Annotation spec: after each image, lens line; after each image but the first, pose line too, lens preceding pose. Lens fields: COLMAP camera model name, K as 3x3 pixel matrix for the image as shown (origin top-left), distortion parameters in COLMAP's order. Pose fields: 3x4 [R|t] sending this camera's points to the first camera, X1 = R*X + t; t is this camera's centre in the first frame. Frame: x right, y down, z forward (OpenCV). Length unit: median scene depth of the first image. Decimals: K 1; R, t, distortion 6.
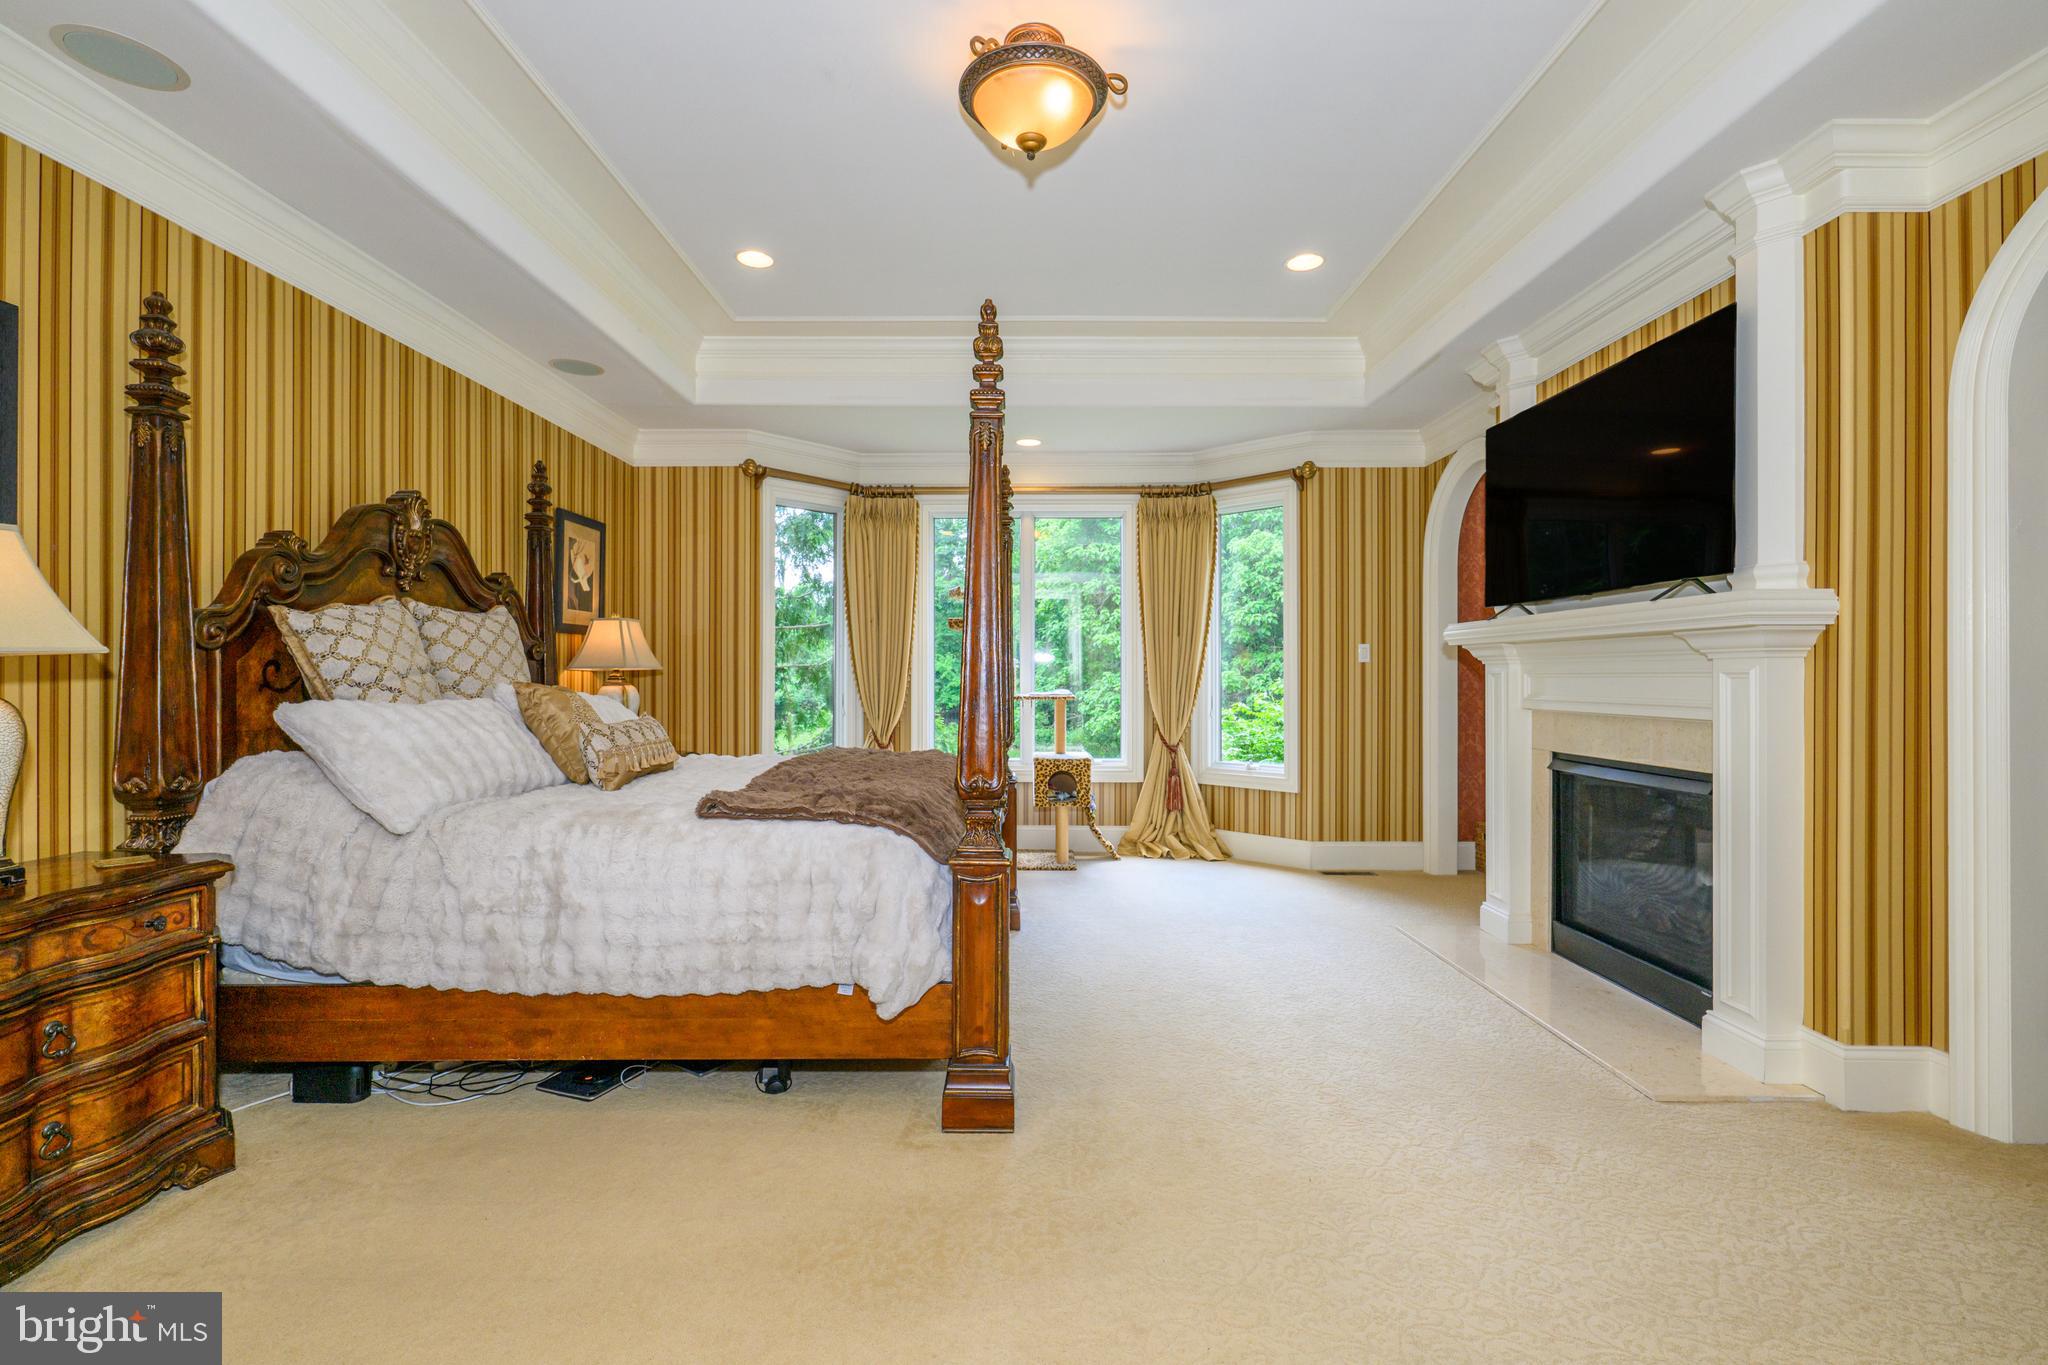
lens RADIAL K [[914.2, 0, 1018.4], [0, 914.2, 676.7], [0, 0, 1]] dist [-0.002482, 0.001994]
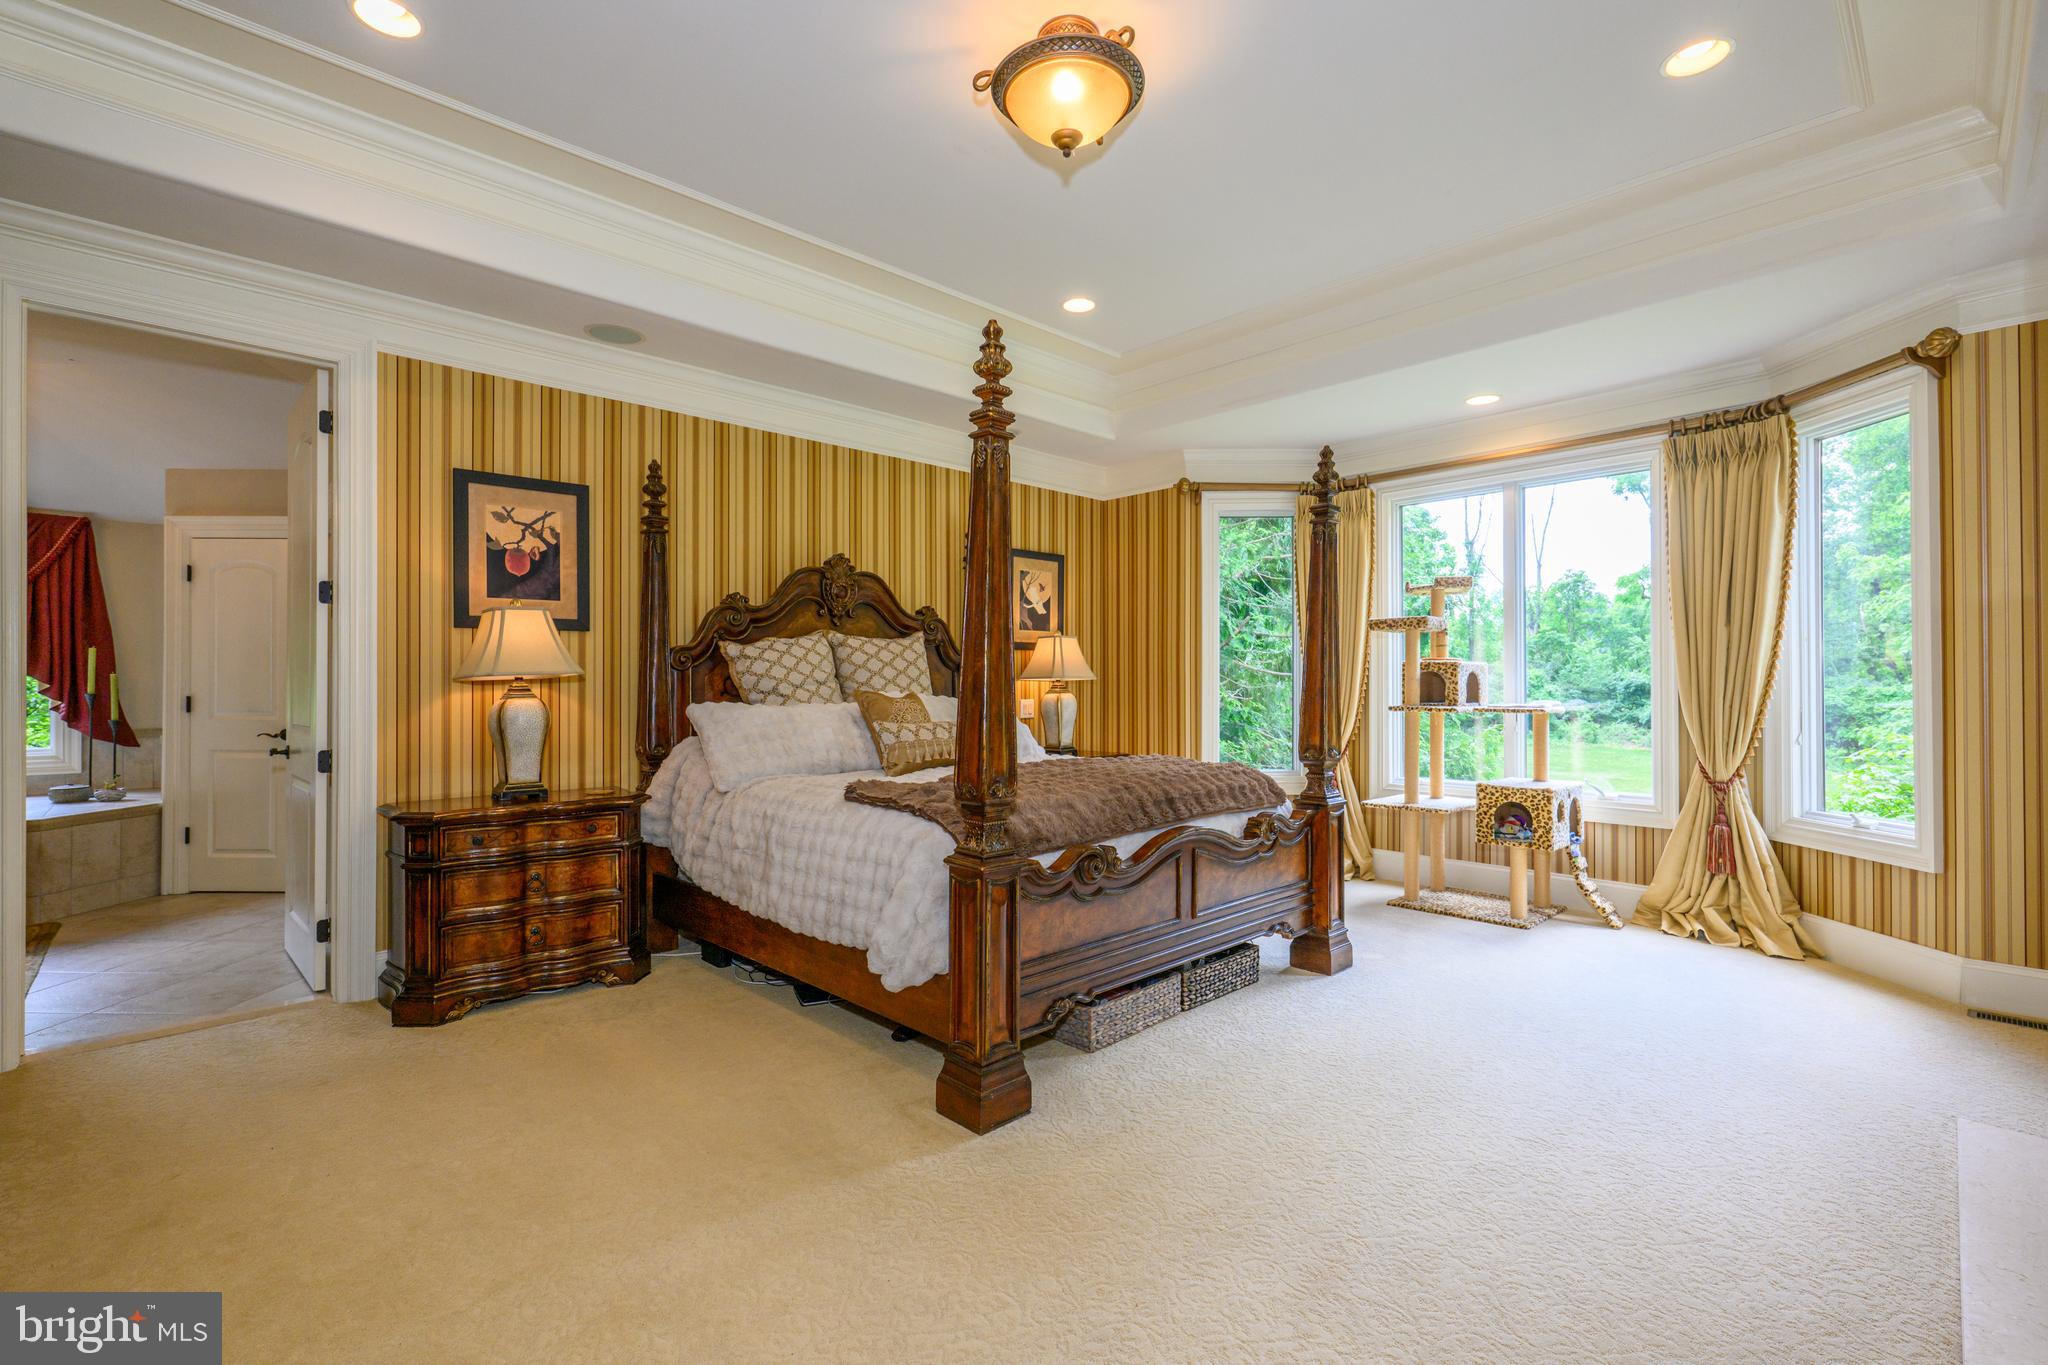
lens RADIAL K [[914.2, 0, 1039.0], [0, 914.2, 679.3], [0, 0, 1]] dist [-0.002482, 0.001994]
pose [[0.695806, -0.006091, -0.718204, 0.396568], [0.002762, 0.999979, -0.005805, -0.001233], [0.718224, 0.002055, 0.695809, 0.173883]]
